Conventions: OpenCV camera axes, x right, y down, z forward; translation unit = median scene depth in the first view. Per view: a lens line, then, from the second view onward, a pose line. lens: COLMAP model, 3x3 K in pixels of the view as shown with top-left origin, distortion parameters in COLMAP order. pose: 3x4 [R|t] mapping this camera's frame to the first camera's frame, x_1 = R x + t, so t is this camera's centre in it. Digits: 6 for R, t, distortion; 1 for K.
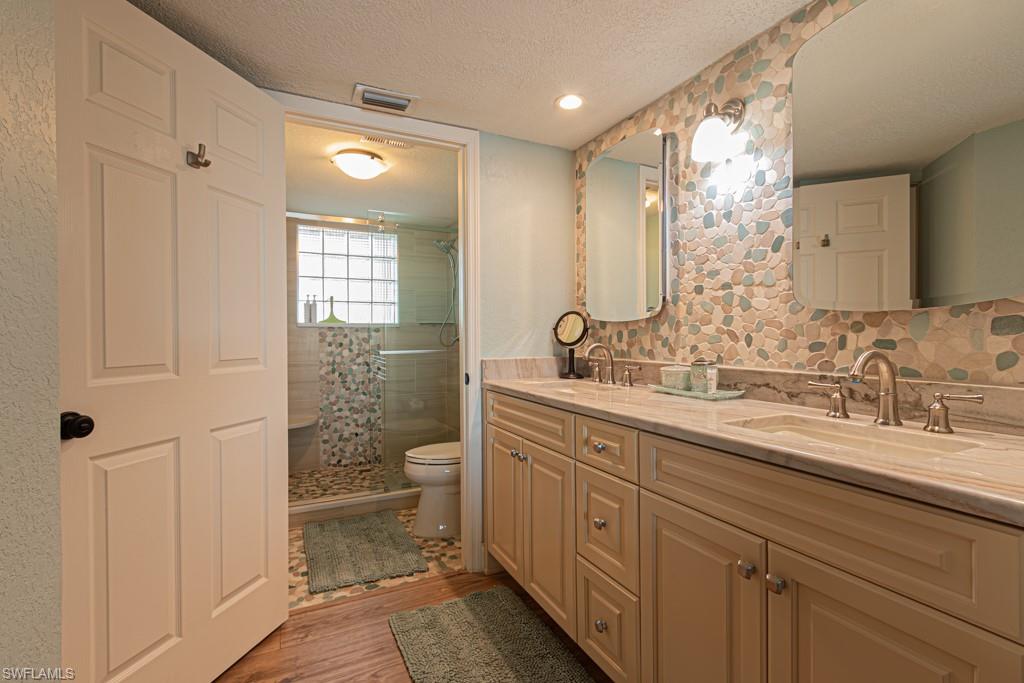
lens RADIAL K [[475.2, 0, 507.1], [0, 475.2, 337.1], [0, 0, 1]] dist [0.012932, -0.007488]
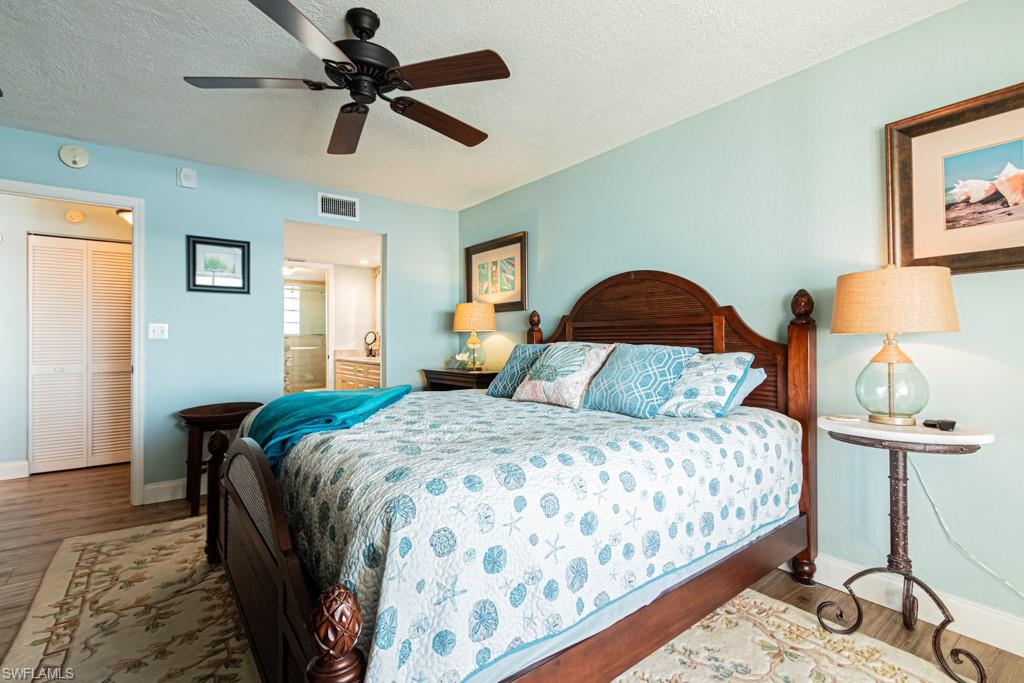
lens RADIAL K [[475.2, 0, 507.1], [0, 475.2, 337.1], [0, 0, 1]] dist [0.012932, -0.007488]
pose [[0.981005, 0.005048, 0.193916, 0.422492], [-0.002090, 0.999878, -0.015455, 0.017788], [-0.193970, 0.014756, 0.980896, -2.016197]]
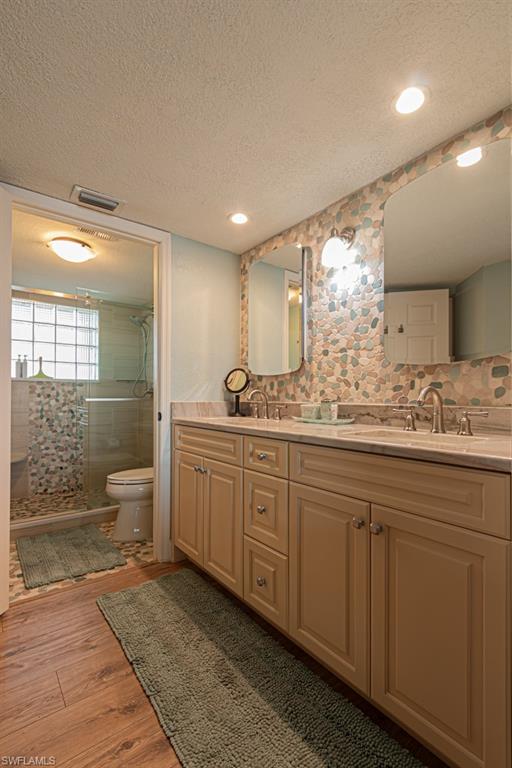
lens RADIAL K [[356.4, 0, 254.7], [0, 356.4, 391.5], [0, 0, 1]] dist [0.012932, -0.007488]
pose [[0.979132, 0.014599, 0.202699, -0.030413], [-0.010491, 0.999718, -0.021326, 0.040654], [-0.202953, 0.018755, 0.979009, -0.032206]]
